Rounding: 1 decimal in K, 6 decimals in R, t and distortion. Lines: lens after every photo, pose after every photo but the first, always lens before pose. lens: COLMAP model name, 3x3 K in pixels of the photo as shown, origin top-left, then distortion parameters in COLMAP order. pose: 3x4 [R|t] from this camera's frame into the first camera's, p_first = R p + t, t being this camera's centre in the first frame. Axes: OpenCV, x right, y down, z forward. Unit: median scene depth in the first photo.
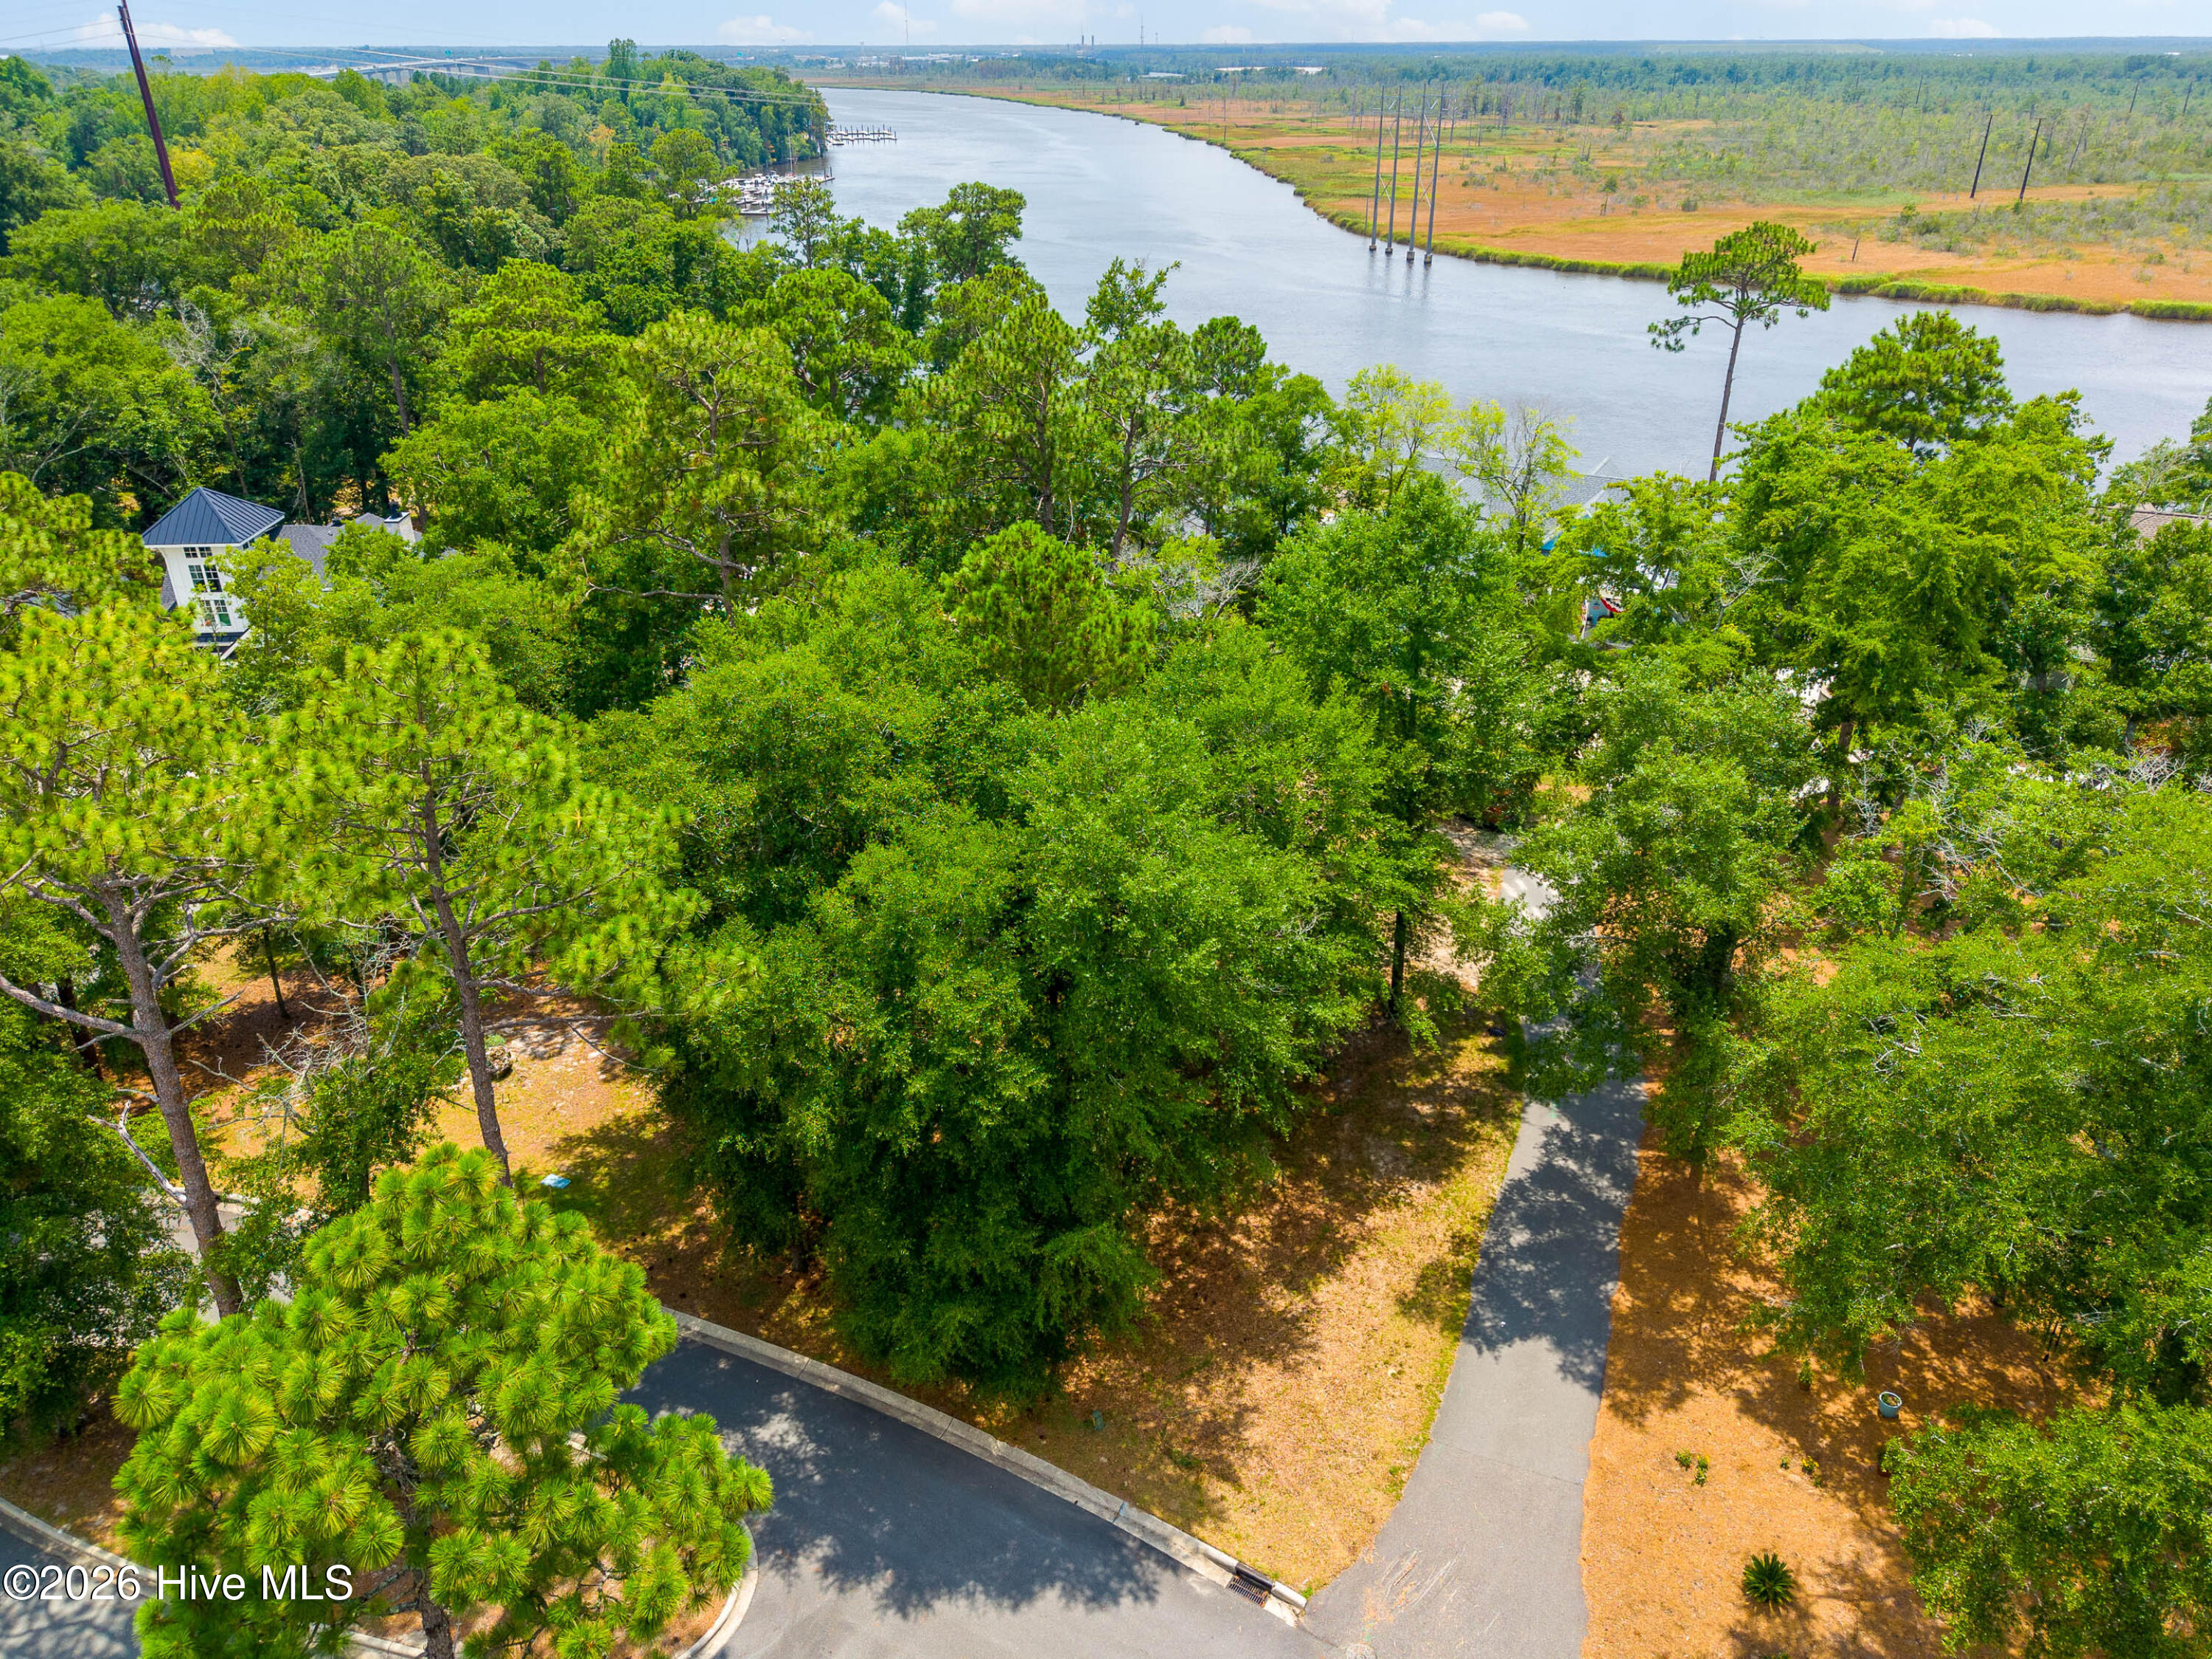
lens RADIAL K [[1520.8, 0, 1135.6], [0, 1520.8, 816.7], [0, 0, 1]] dist [0.000635, -0.001758]
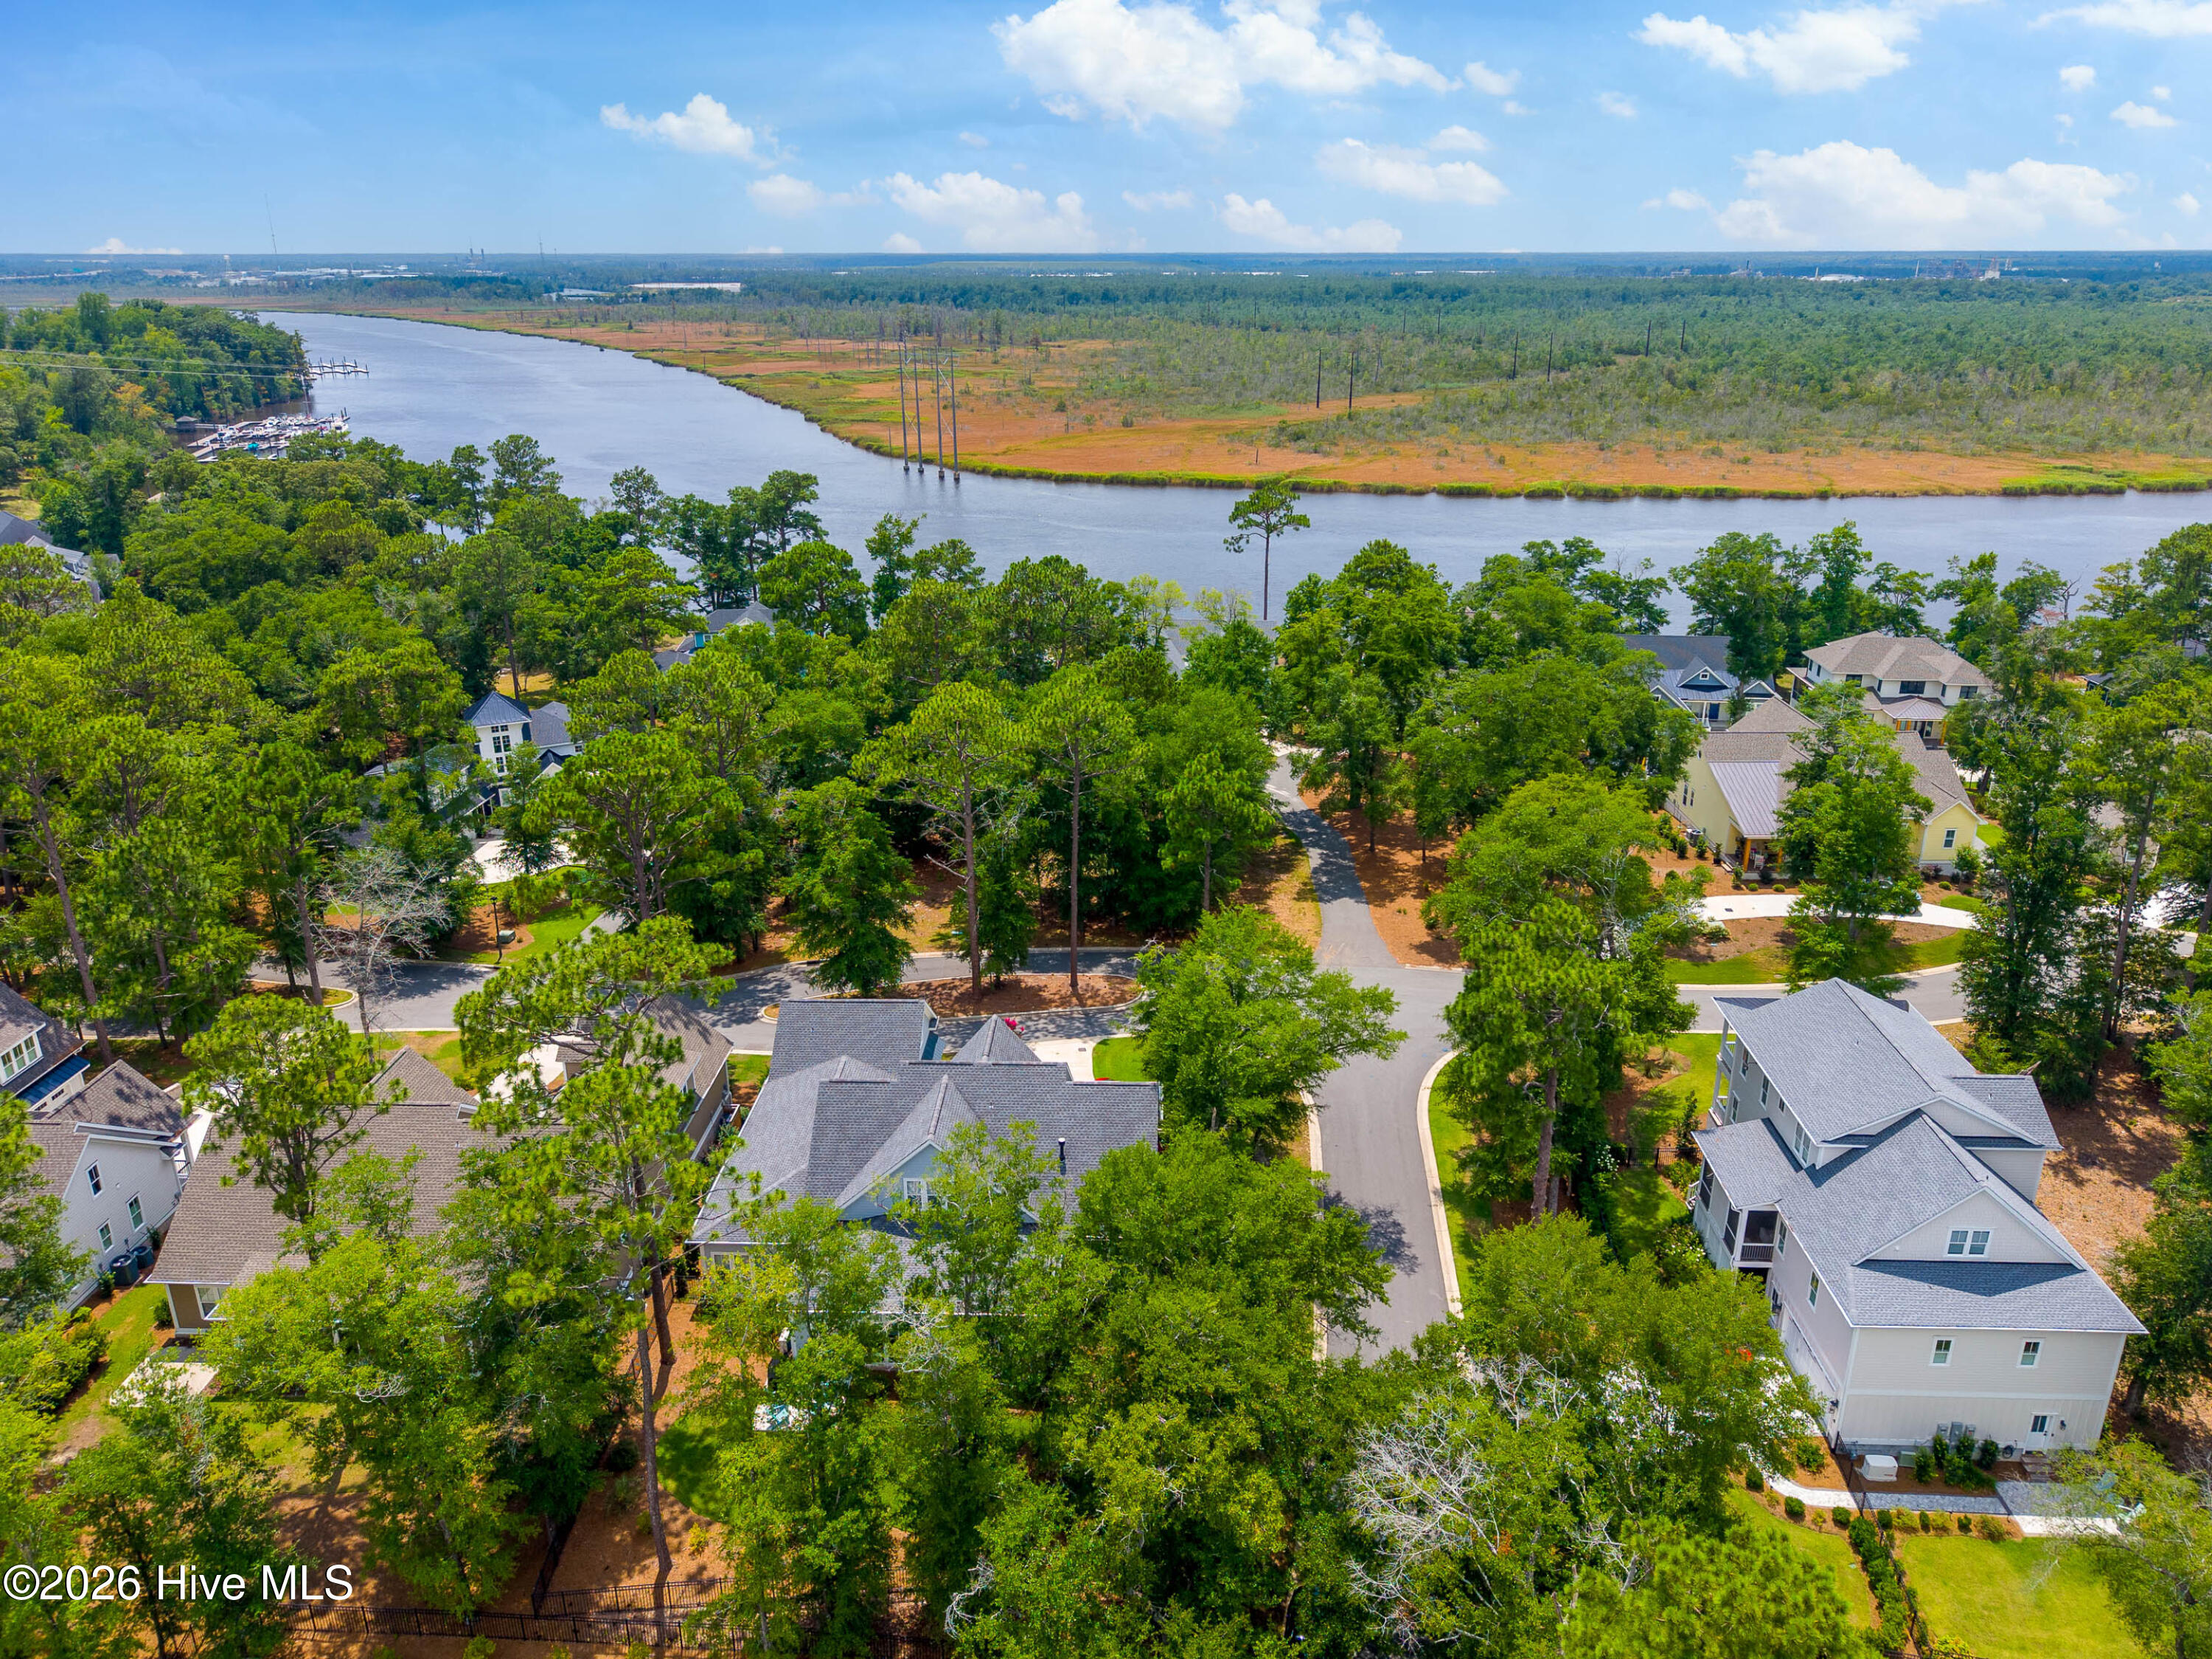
lens RADIAL K [[1519.5, 0, 1206.0], [0, 1519.5, 797.6], [0, 0, 1]] dist [0.033431, -0.048855]
pose [[0.914758, -0.127027, 0.383514, -0.141628], [0.173388, 0.980852, -0.088689, 0.048423], [-0.364904, 0.147626, 0.919267, -0.213811]]
